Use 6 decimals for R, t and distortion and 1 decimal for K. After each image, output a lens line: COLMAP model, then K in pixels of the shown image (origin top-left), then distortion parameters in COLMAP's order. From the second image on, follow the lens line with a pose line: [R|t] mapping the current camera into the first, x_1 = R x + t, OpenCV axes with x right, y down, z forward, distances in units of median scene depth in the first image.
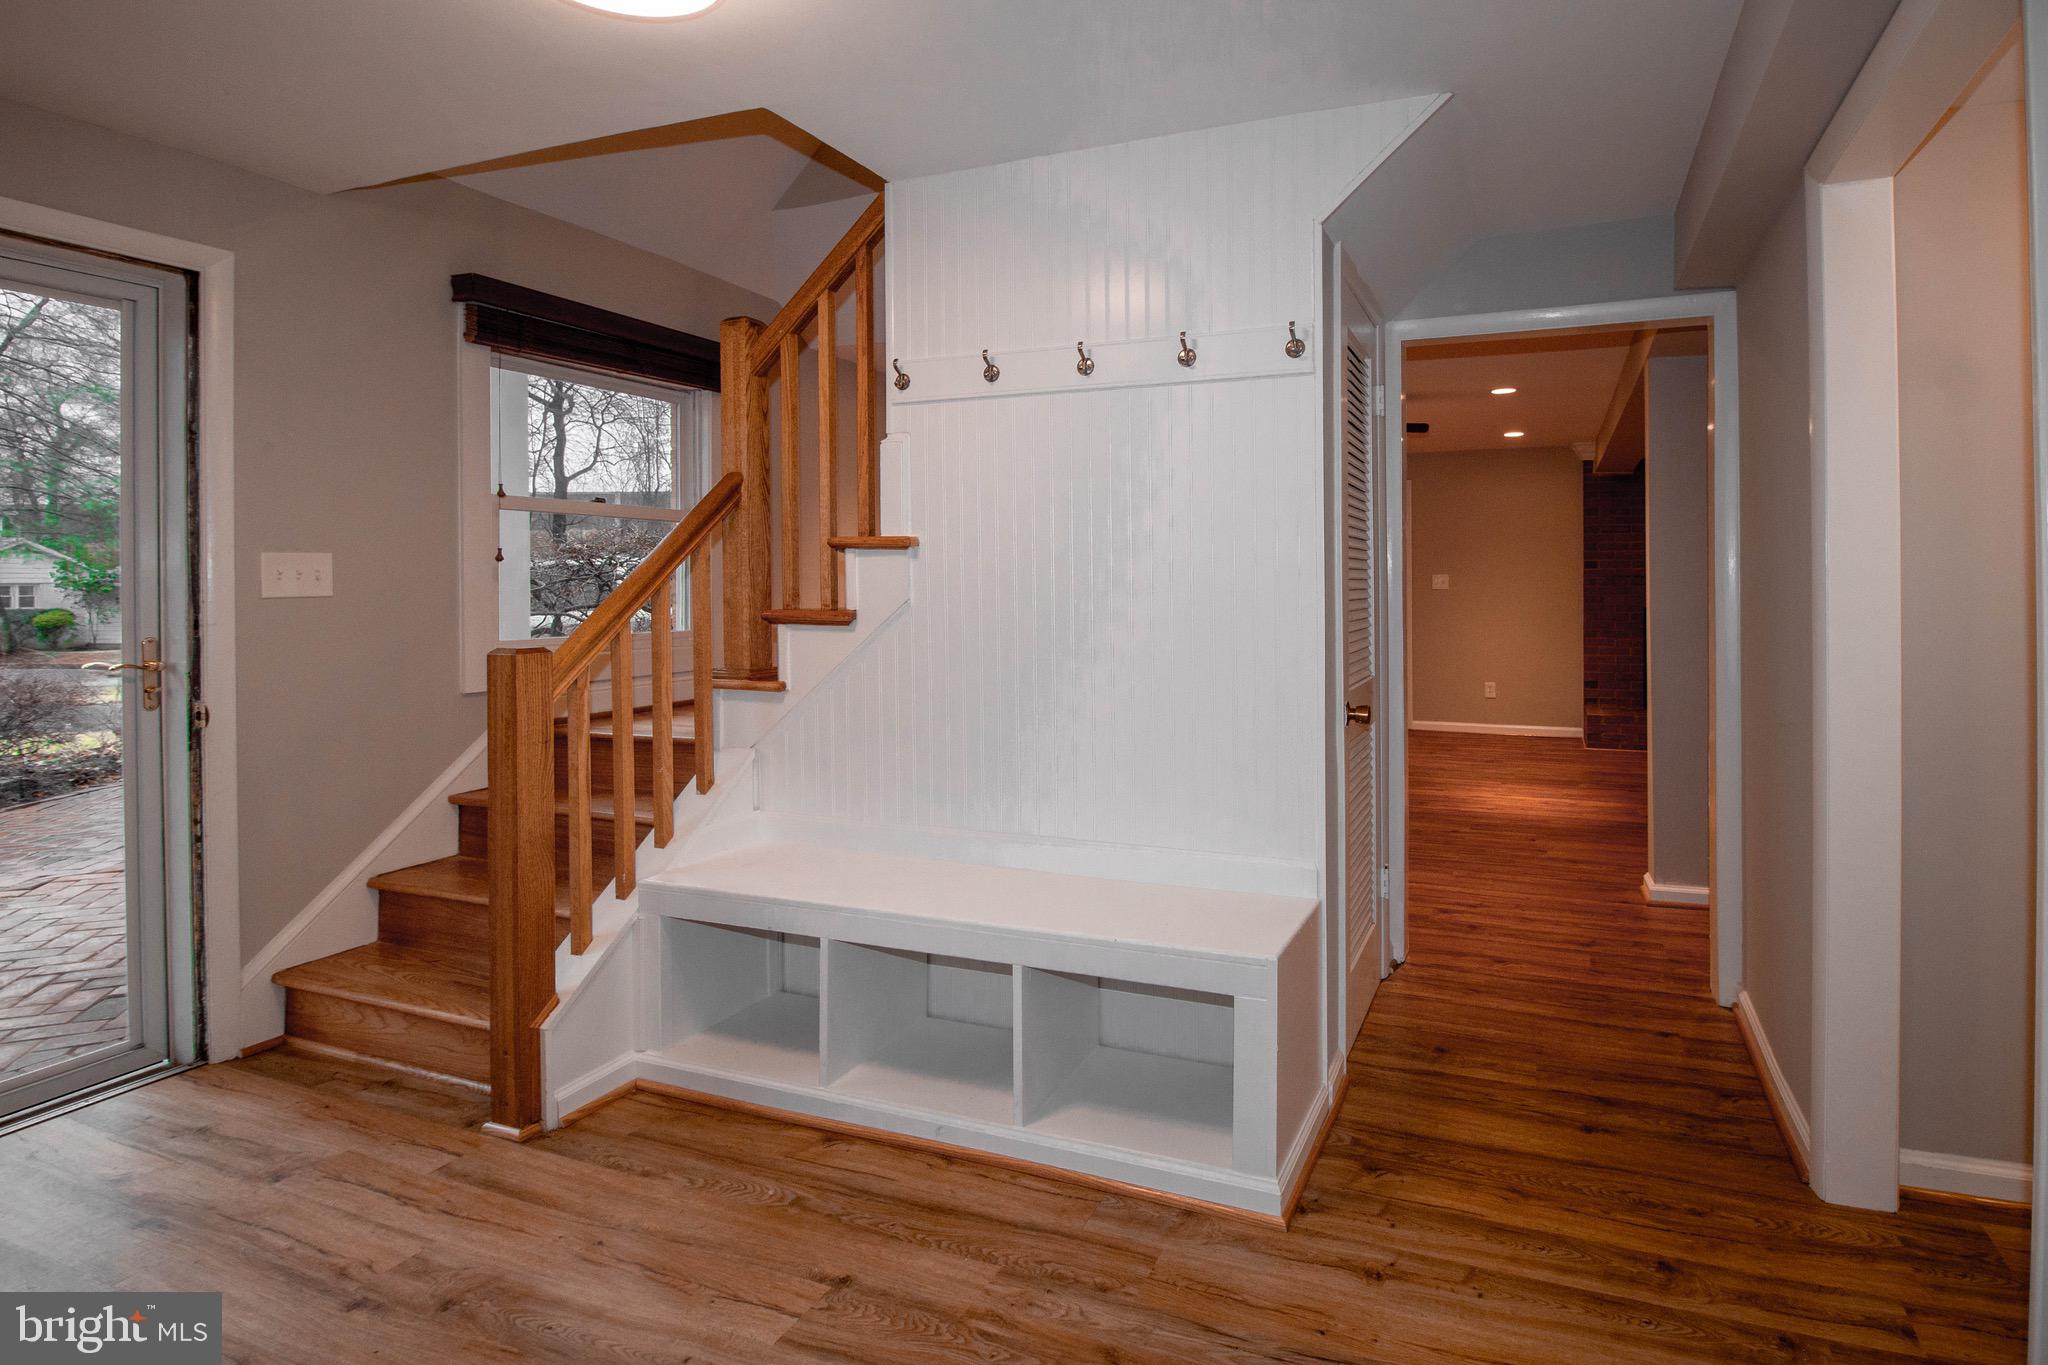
lens RADIAL K [[926.1, 0, 1105.4], [0, 926.1, 589.4], [0, 0, 1]] dist [0.000883, -0.008168]
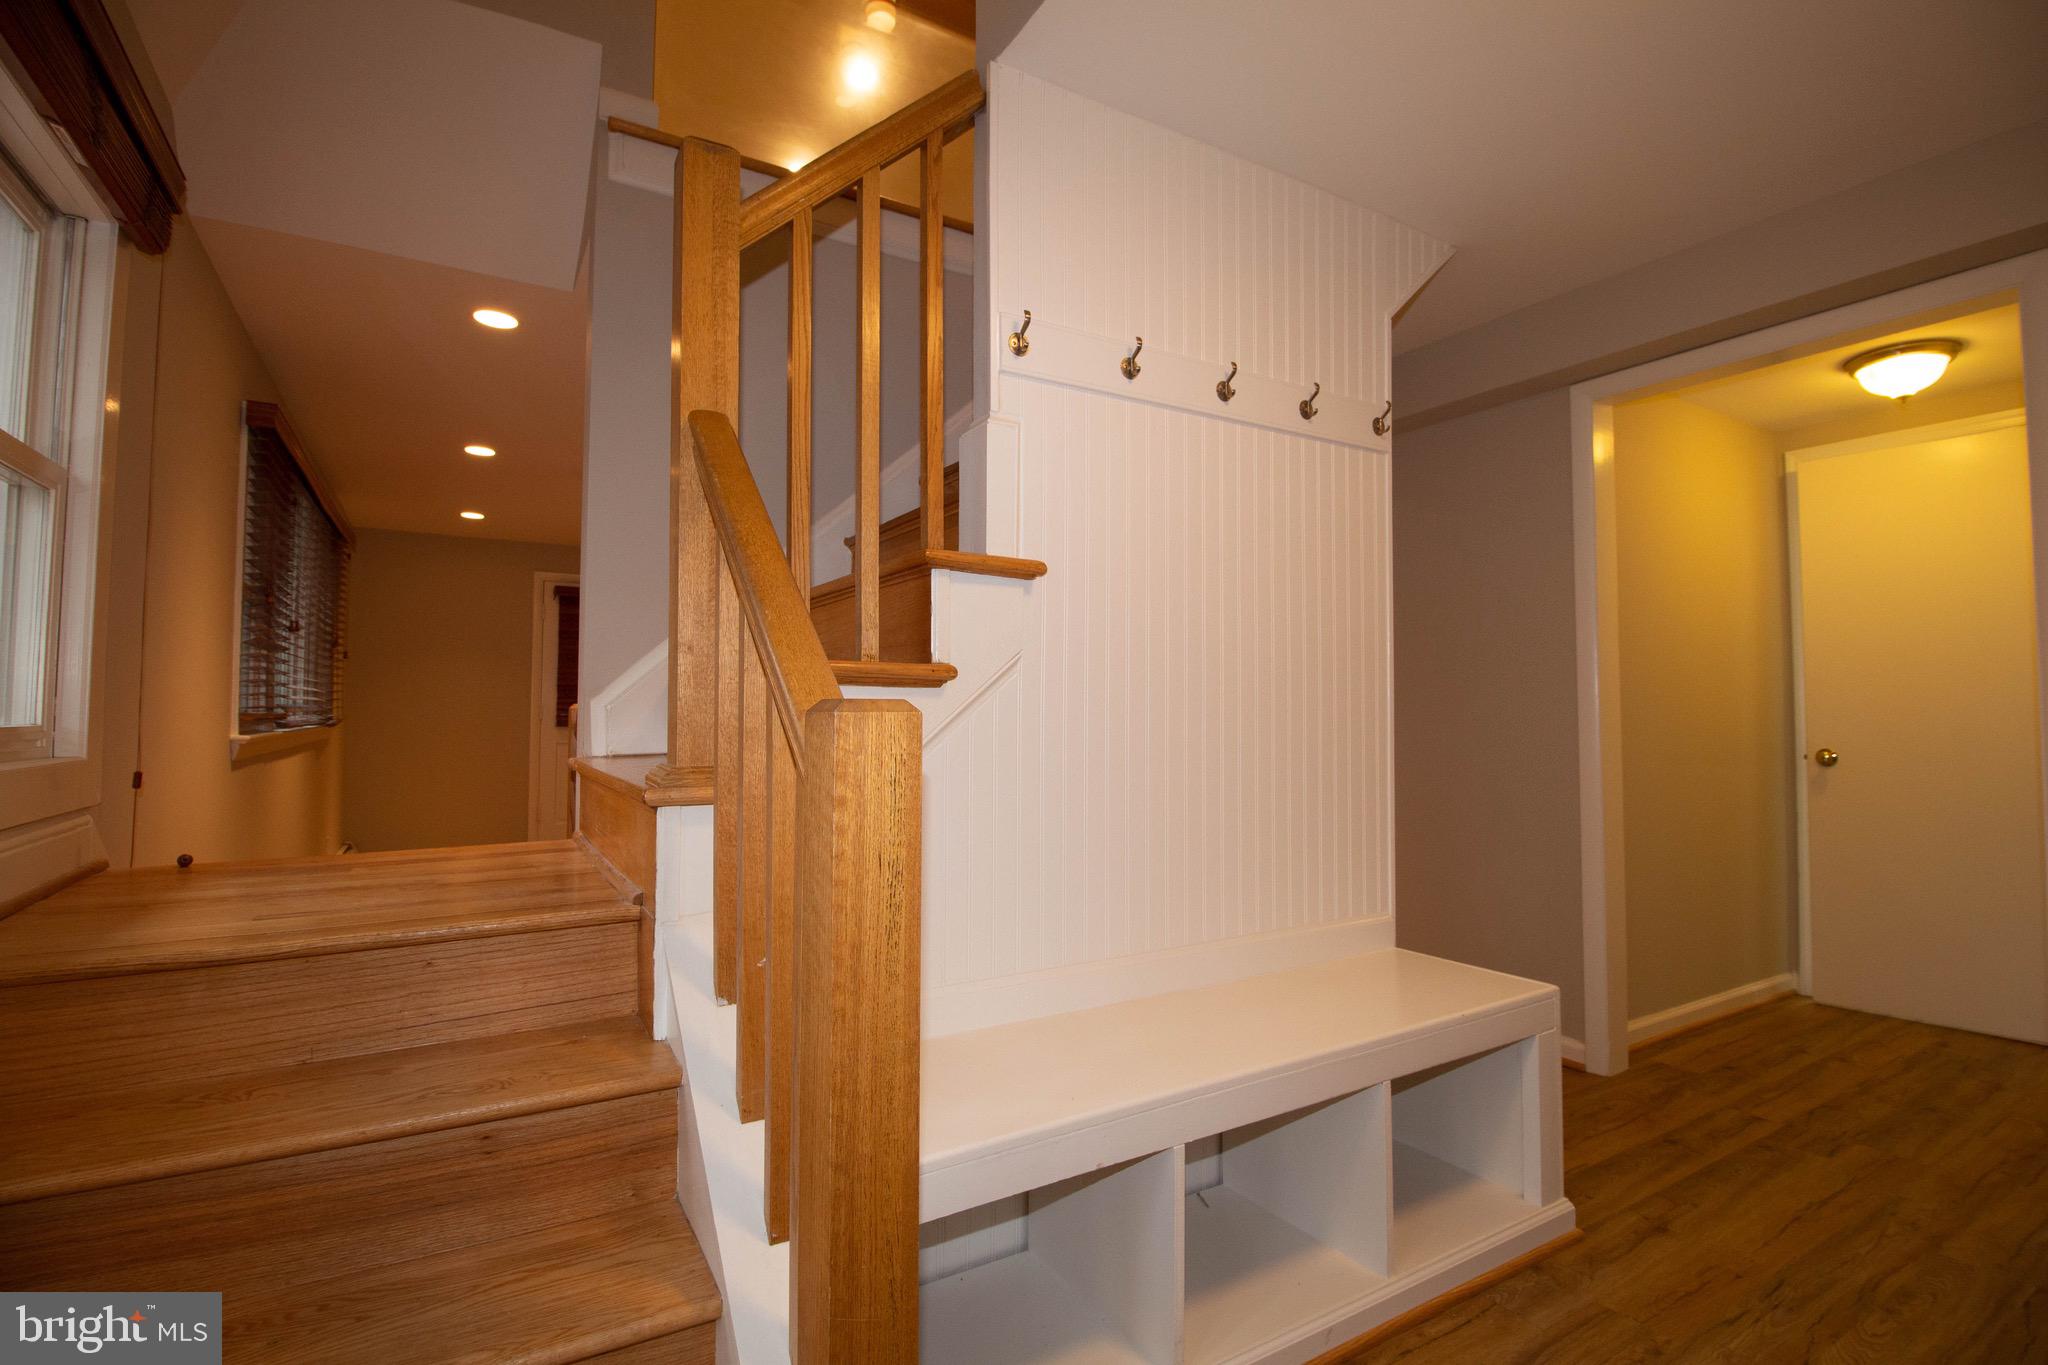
lens RADIAL K [[947.5, 0, 990.1], [0, 947.5, 659.1], [0, 0, 1]] dist [-0.001737, -0.009431]
pose [[0.653376, 0.039723, 0.755991, -1.095414], [-0.005902, 0.998859, -0.047383, 0.074493], [-0.757011, 0.026497, 0.652865, 0.776703]]
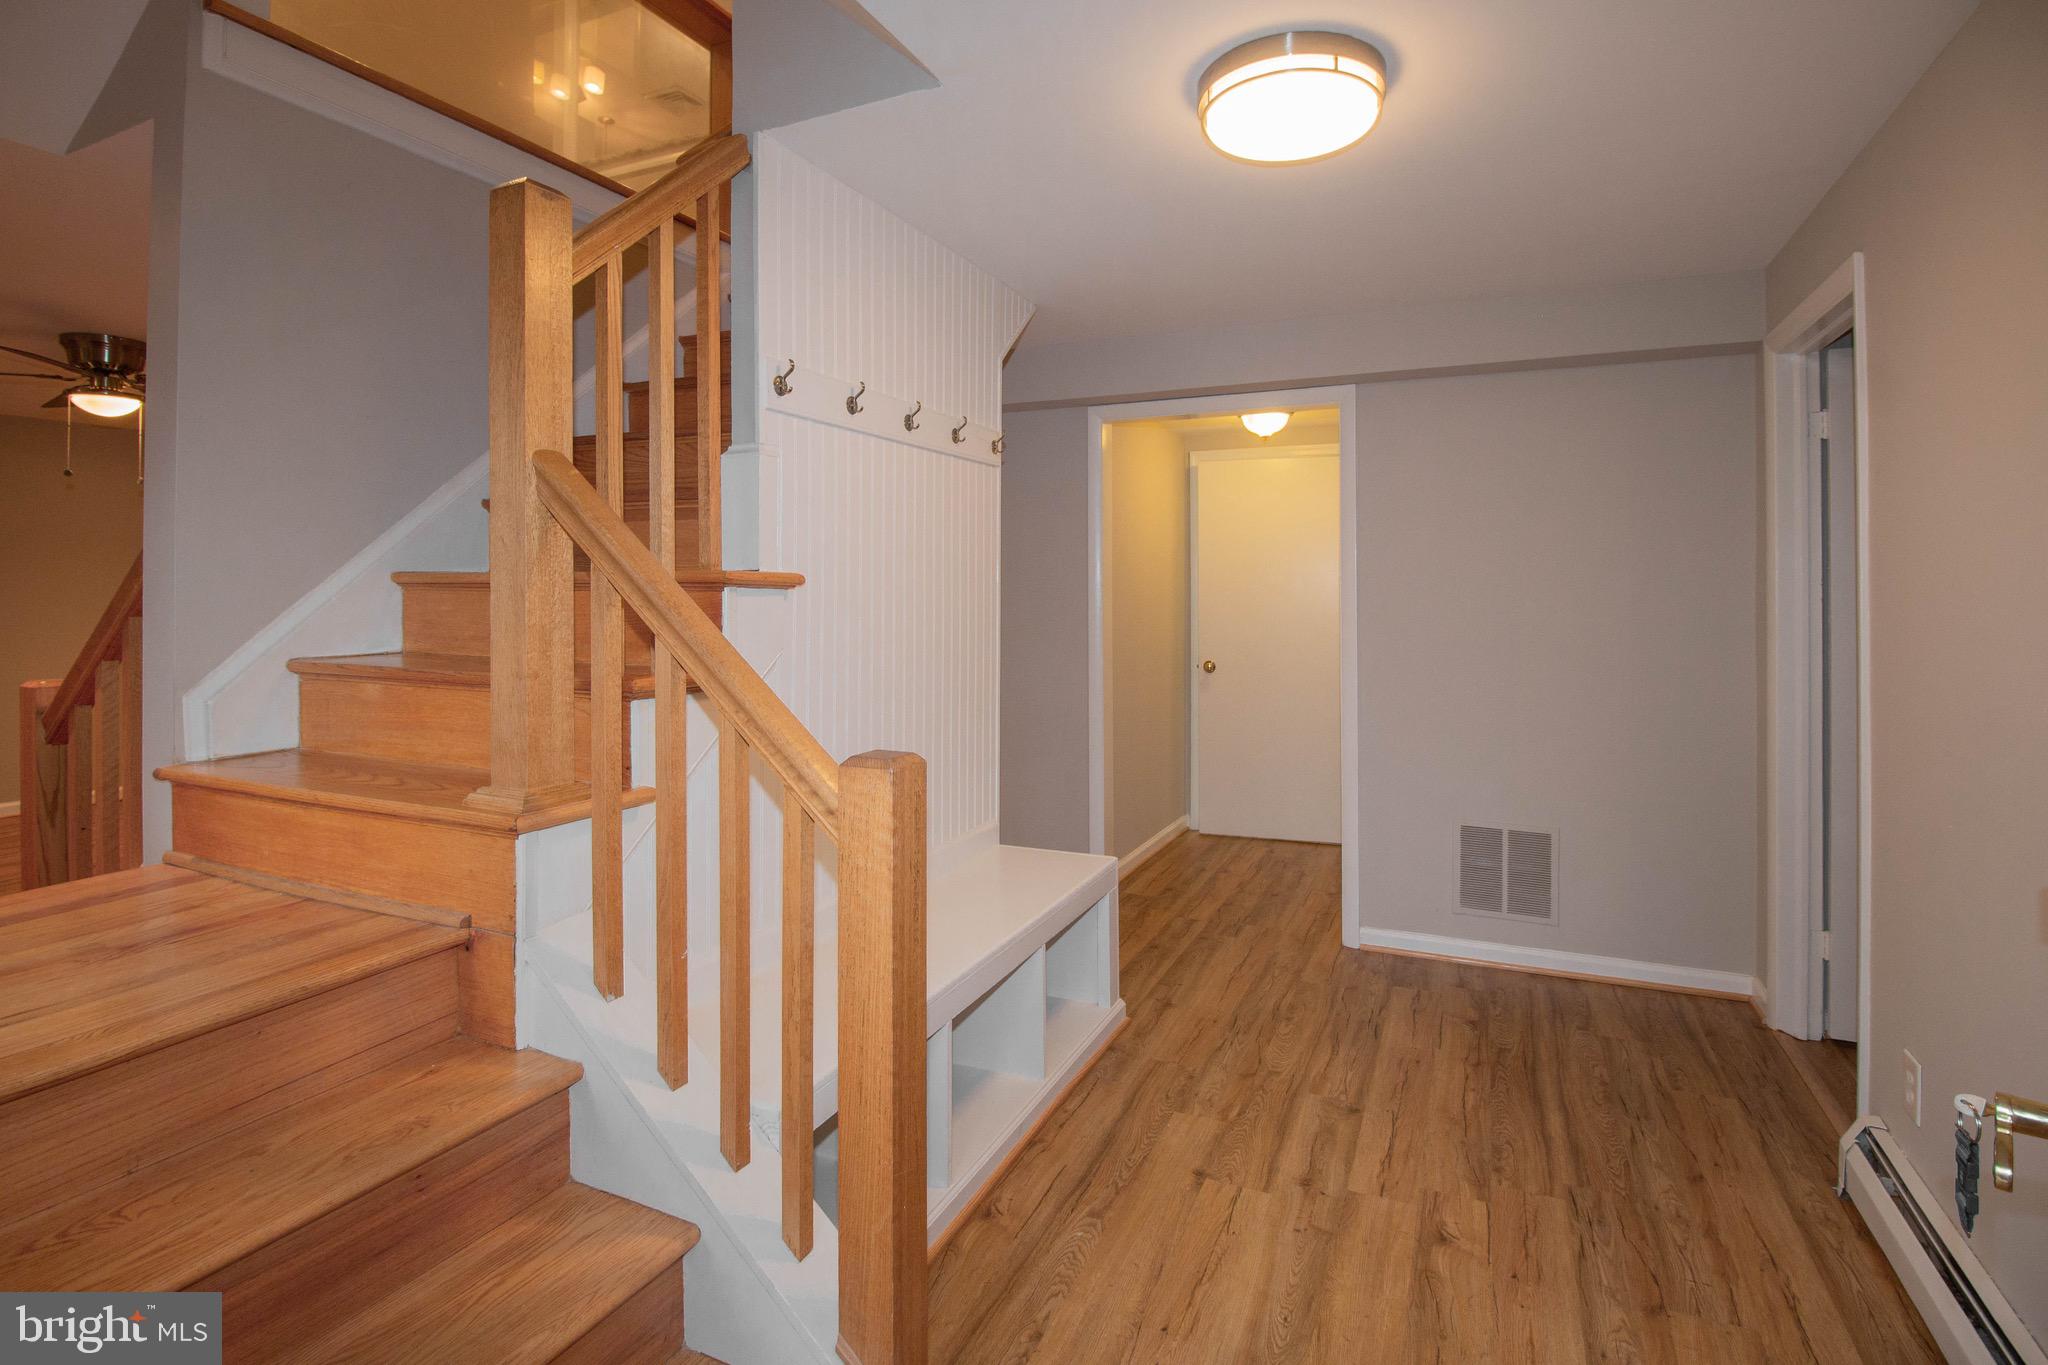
lens RADIAL K [[979.8, 0, 1010.3], [0, 979.8, 580.4], [0, 0, 1]] dist [0.001786, -0.009497]
pose [[0.121579, 0.009212, 0.992539, -1.505064], [0.003473, 0.999947, -0.009706, -0.058346], [-0.992576, 0.004627, 0.121540, 0.979955]]
